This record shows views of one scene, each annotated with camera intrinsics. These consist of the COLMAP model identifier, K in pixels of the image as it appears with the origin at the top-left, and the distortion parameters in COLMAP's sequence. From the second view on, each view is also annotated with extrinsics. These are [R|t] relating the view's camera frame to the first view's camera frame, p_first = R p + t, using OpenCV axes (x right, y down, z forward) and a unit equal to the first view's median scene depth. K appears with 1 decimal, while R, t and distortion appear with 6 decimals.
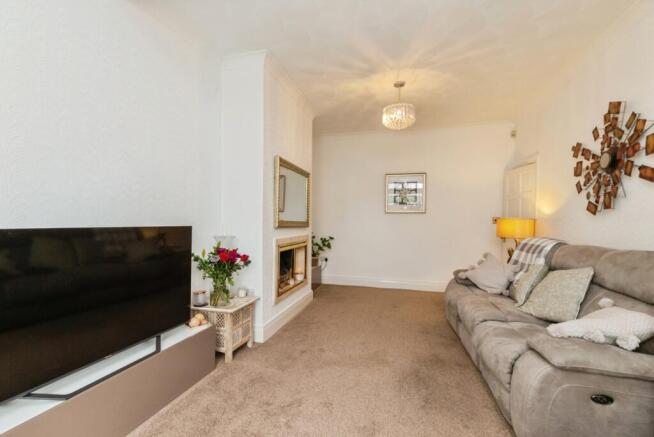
lens RADIAL K [[300.2, 0, 327.4], [0, 300.2, 220.7], [0, 0, 1]] dist [-0.004659, -0.000524]
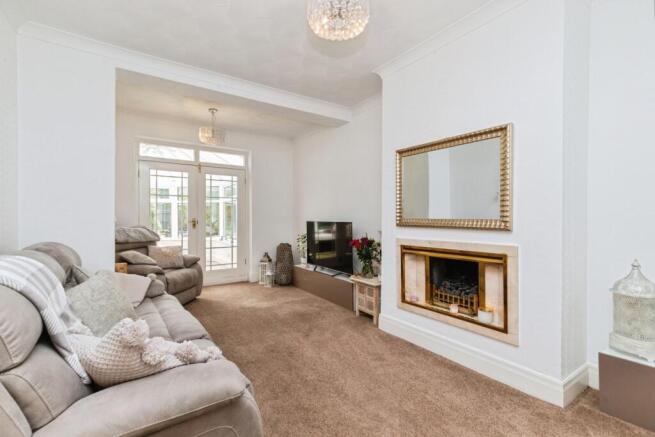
lens RADIAL K [[300.7, 0, 326.4], [0, 300.7, 218.3], [0, 0, 1]] dist [-0.004659, -0.000524]
pose [[-0.653739, -0.006977, -0.756688, 0.749138], [-0.003039, 0.999974, -0.006595, 0.007147], [0.756714, -0.002012, -0.653743, 1.561721]]
